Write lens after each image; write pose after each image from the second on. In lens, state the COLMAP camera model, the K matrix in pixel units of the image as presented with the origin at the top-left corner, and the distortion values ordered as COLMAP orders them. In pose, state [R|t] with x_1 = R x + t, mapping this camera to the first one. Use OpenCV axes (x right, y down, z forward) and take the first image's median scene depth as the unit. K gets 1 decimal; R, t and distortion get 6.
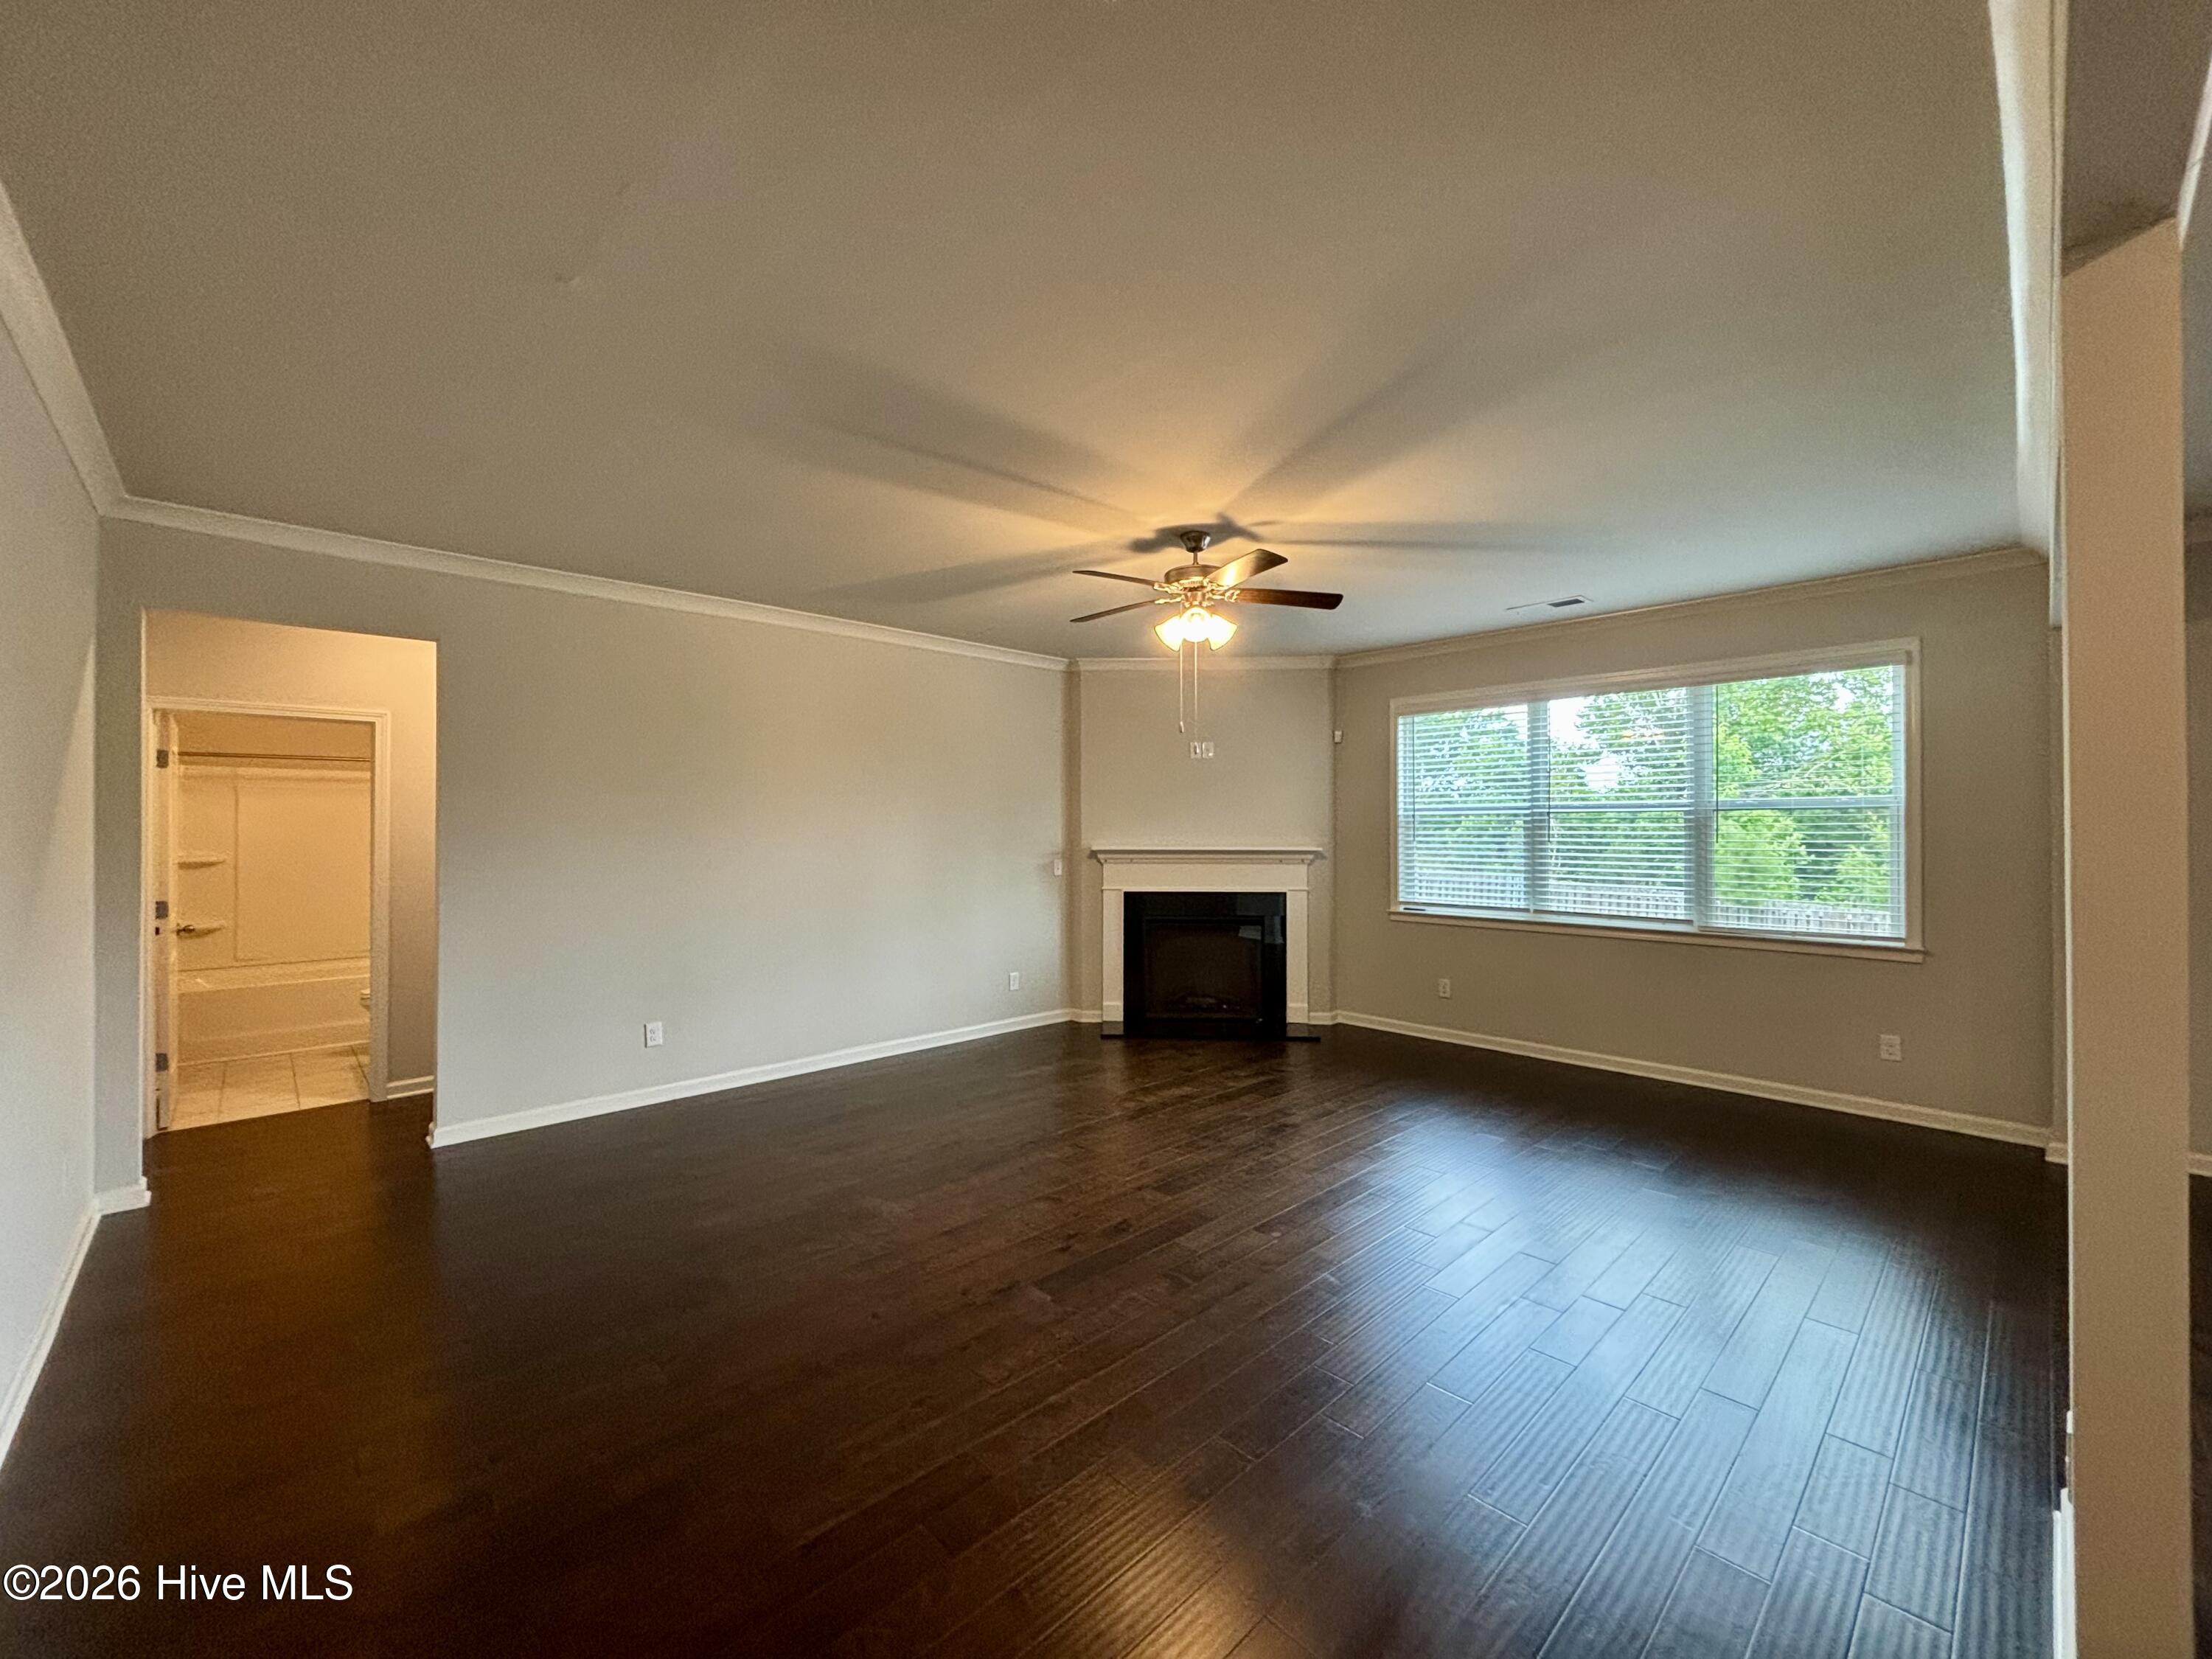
lens RADIAL K [[889.2, 0, 1106.6], [0, 889.2, 825.8], [0, 0, 1]] dist [0.000137, -0.001037]
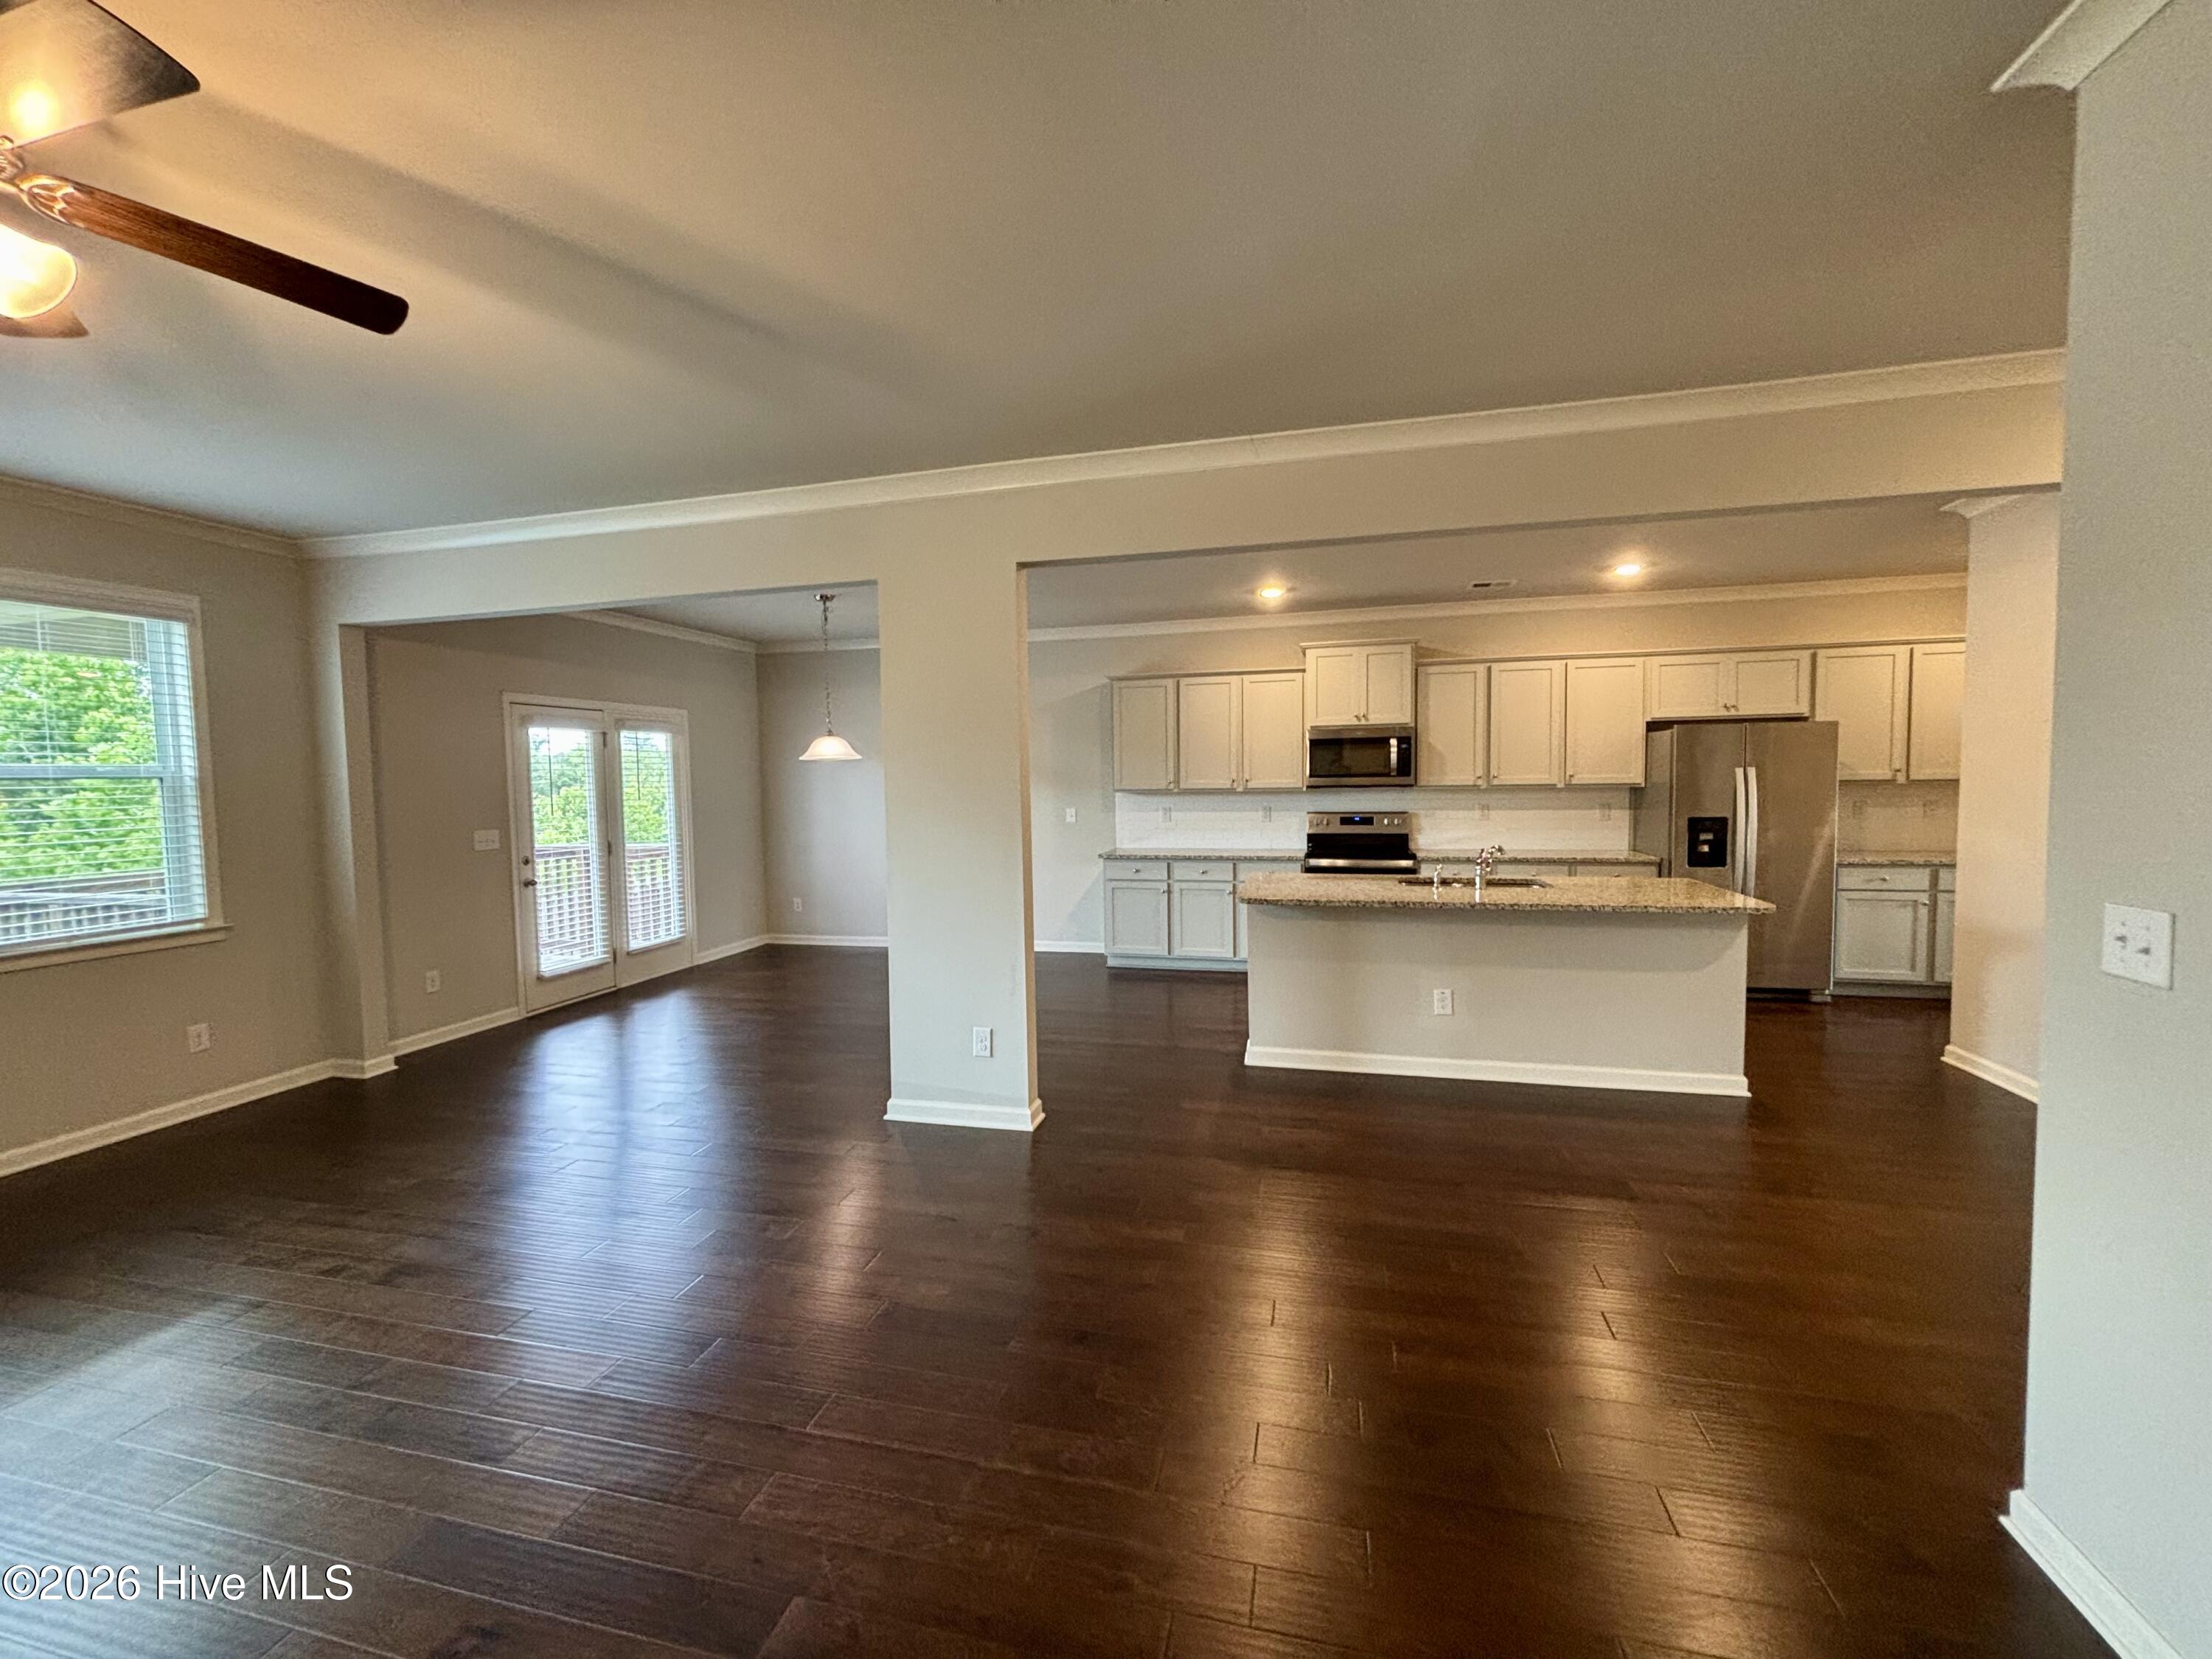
lens RADIAL K [[889.7, 0, 1107.4], [0, 889.7, 826.5], [0, 0, 1]] dist [0.000693, -0.000217]
pose [[-0.538789, -0.033714, 0.841766, -0.433722], [0.017033, 0.998559, 0.050895, -0.001062], [-0.842269, 0.041759, -0.537438, 0.749395]]
